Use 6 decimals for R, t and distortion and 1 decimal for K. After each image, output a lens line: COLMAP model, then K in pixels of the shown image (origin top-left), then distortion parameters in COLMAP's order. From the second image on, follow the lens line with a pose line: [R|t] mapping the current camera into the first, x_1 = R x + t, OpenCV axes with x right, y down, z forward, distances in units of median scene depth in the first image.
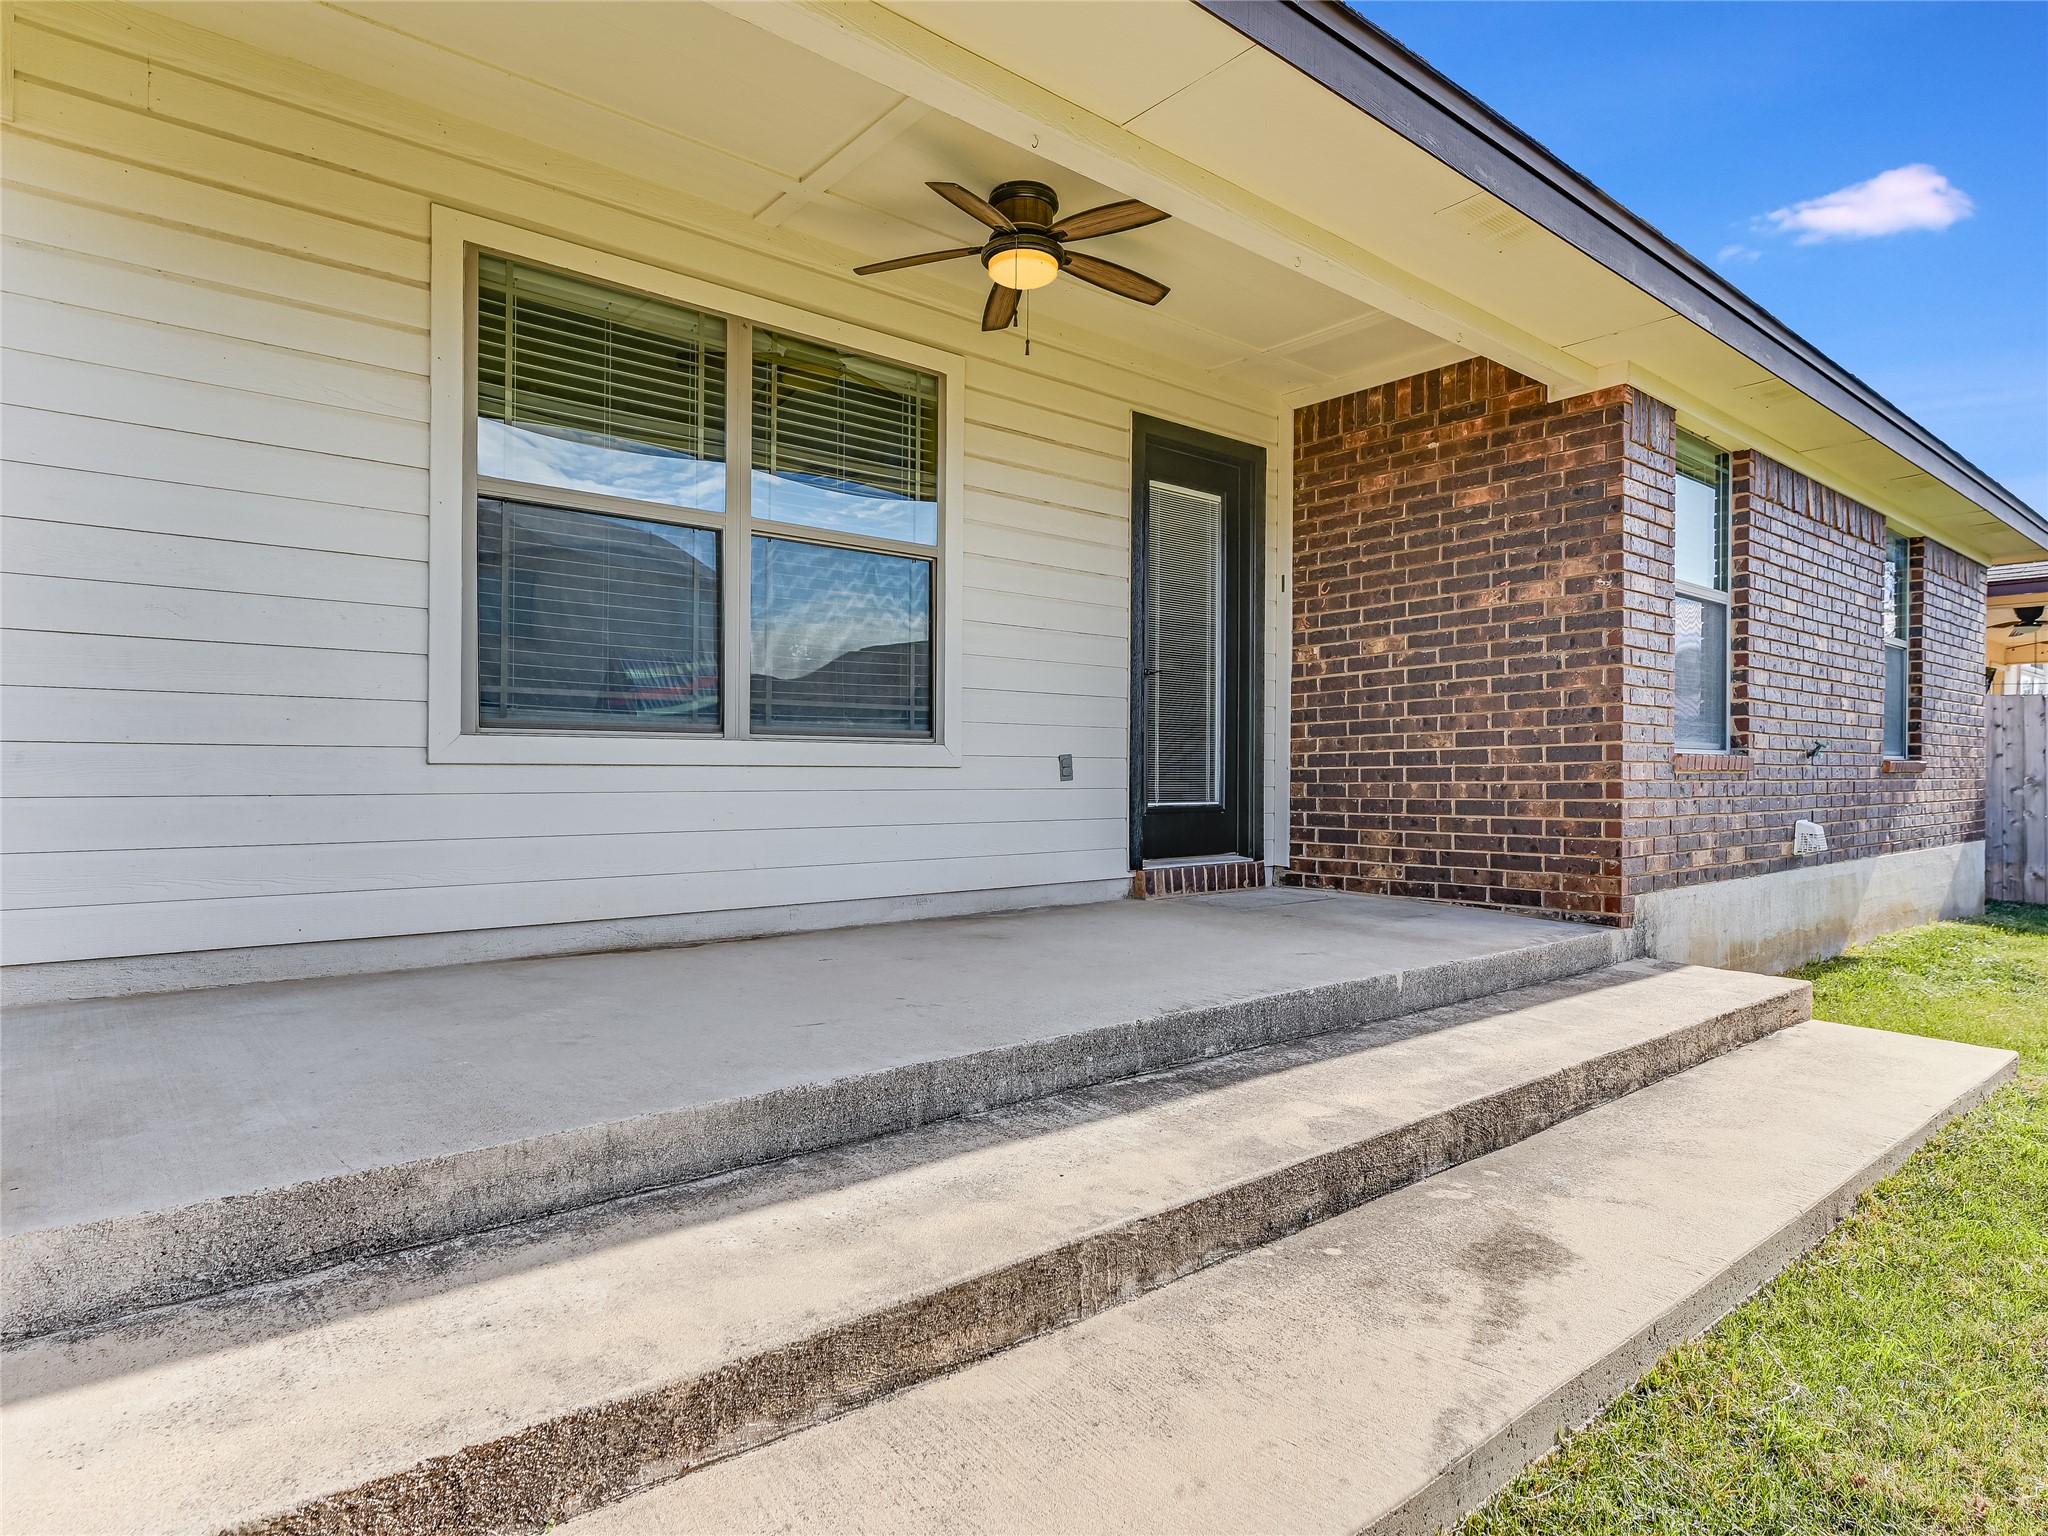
lens RADIAL K [[1072.7, 0, 1024.0], [0, 1072.7, 768.0], [0, 0, 1]] dist [0.000519, -0.000173]
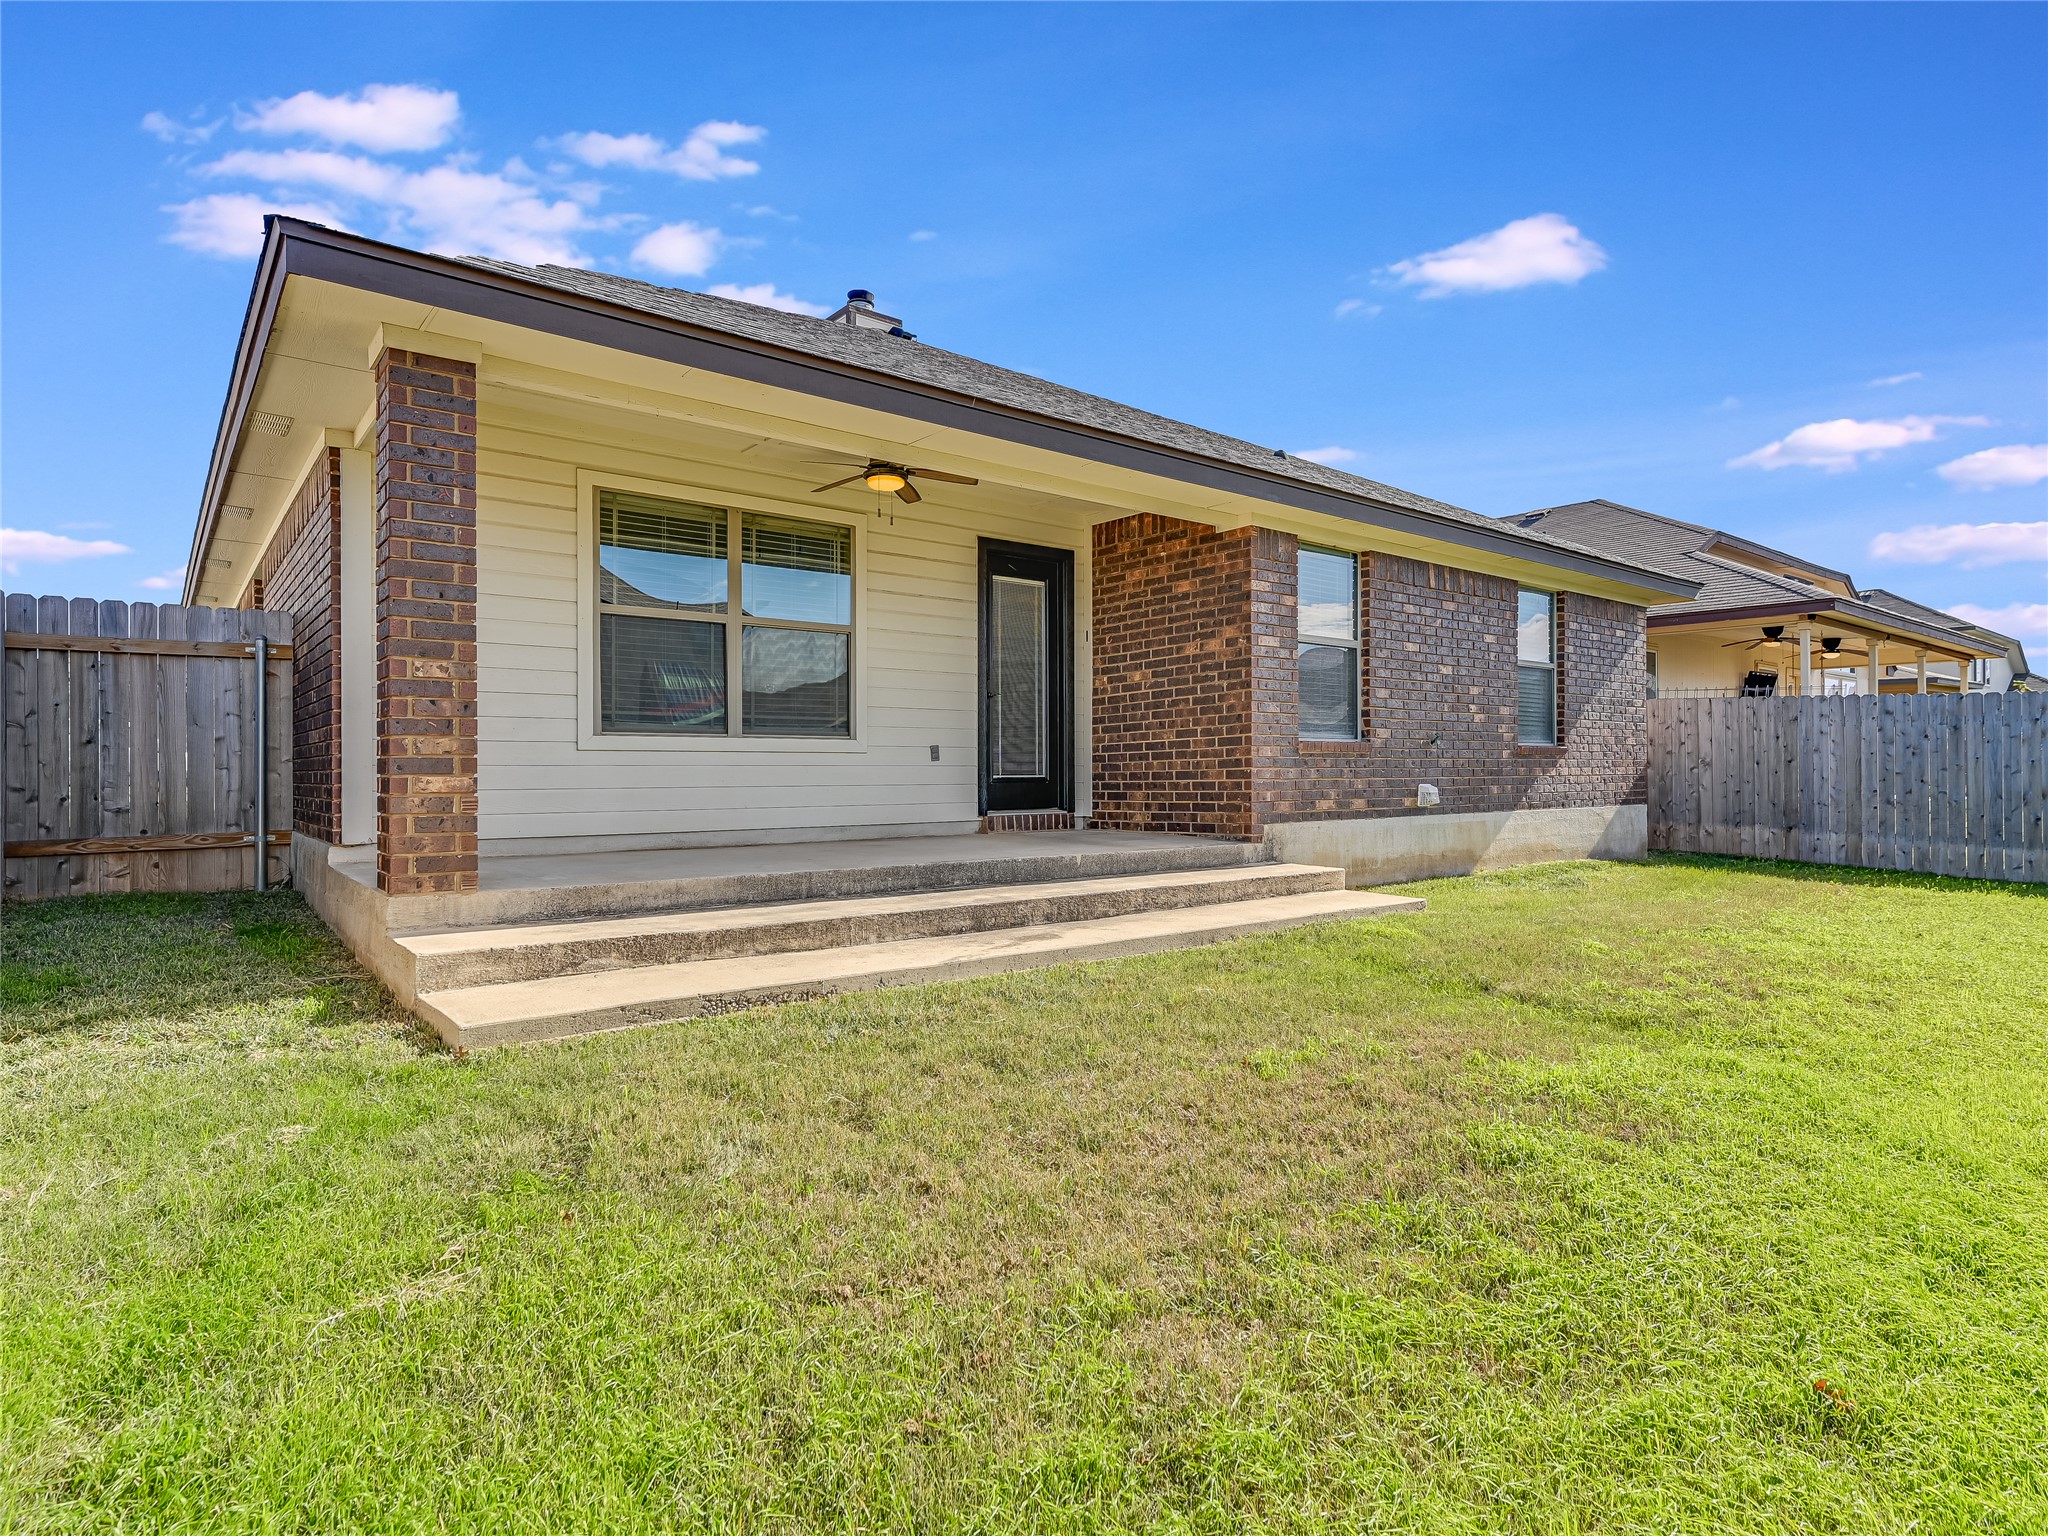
lens RADIAL K [[1025.5, 0, 1020.0], [0, 1025.5, 765.7], [0, 0, 1]] dist [-0.001618, -0.000350]
pose [[0.999837, -0.010060, -0.015012, 0.182860], [0.009990, 0.999939, -0.004772, 0.026014], [0.015059, 0.004621, 0.999876, -0.554904]]
